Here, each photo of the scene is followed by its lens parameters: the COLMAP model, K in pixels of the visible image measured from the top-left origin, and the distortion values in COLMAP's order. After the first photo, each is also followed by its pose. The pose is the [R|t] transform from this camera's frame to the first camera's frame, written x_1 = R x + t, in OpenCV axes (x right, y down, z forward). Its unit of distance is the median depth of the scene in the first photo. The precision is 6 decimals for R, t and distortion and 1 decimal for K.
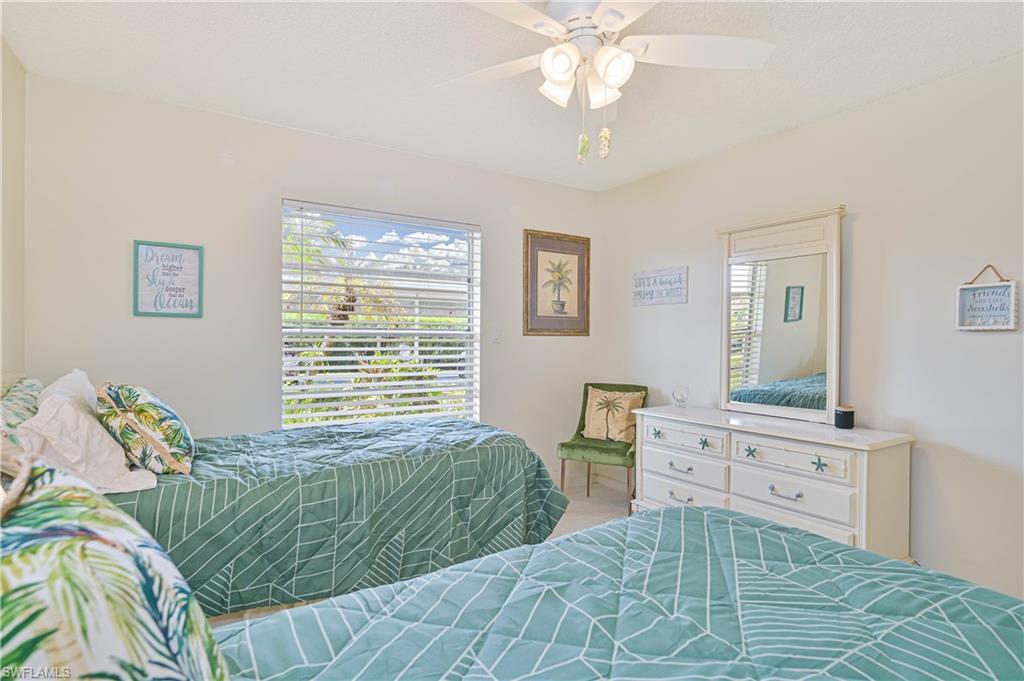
lens RADIAL K [[526.1, 0, 512.0], [0, 526.1, 340.5], [0, 0, 1]] dist [0.042612, 0.000114]
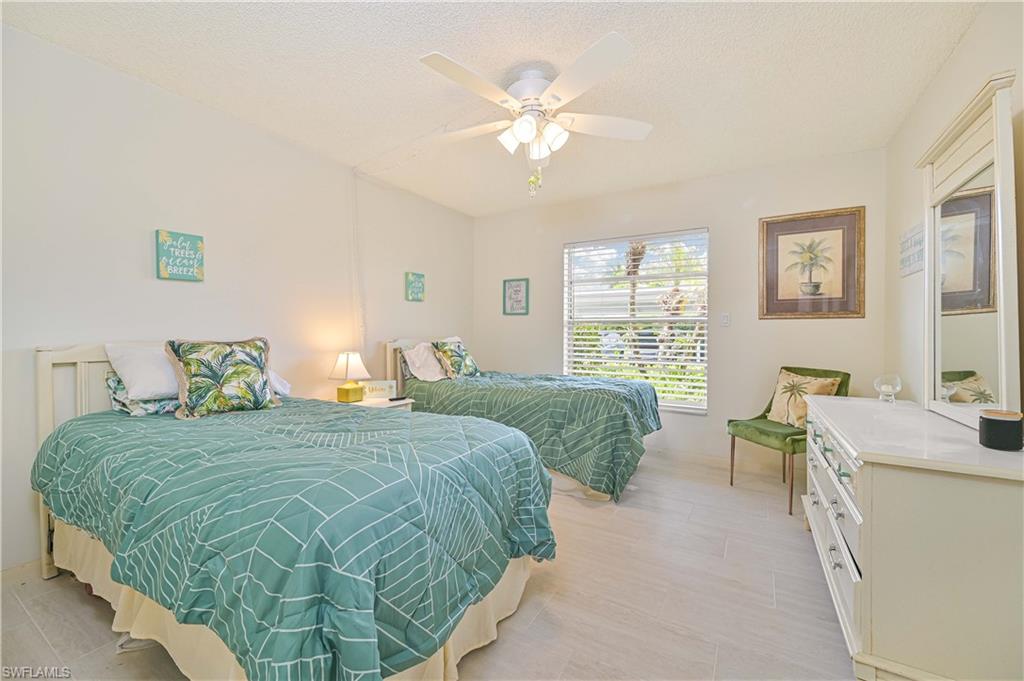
lens RADIAL K [[402.9, 0, 515.9], [0, 402.9, 335.9], [0, 0, 1]] dist [-0.000817, -0.000035]
pose [[0.464788, 0.003616, -0.885415, 0.505722], [-0.002778, 0.999993, 0.002625, 0.022861], [0.885418, 0.001239, 0.464794, 0.189553]]
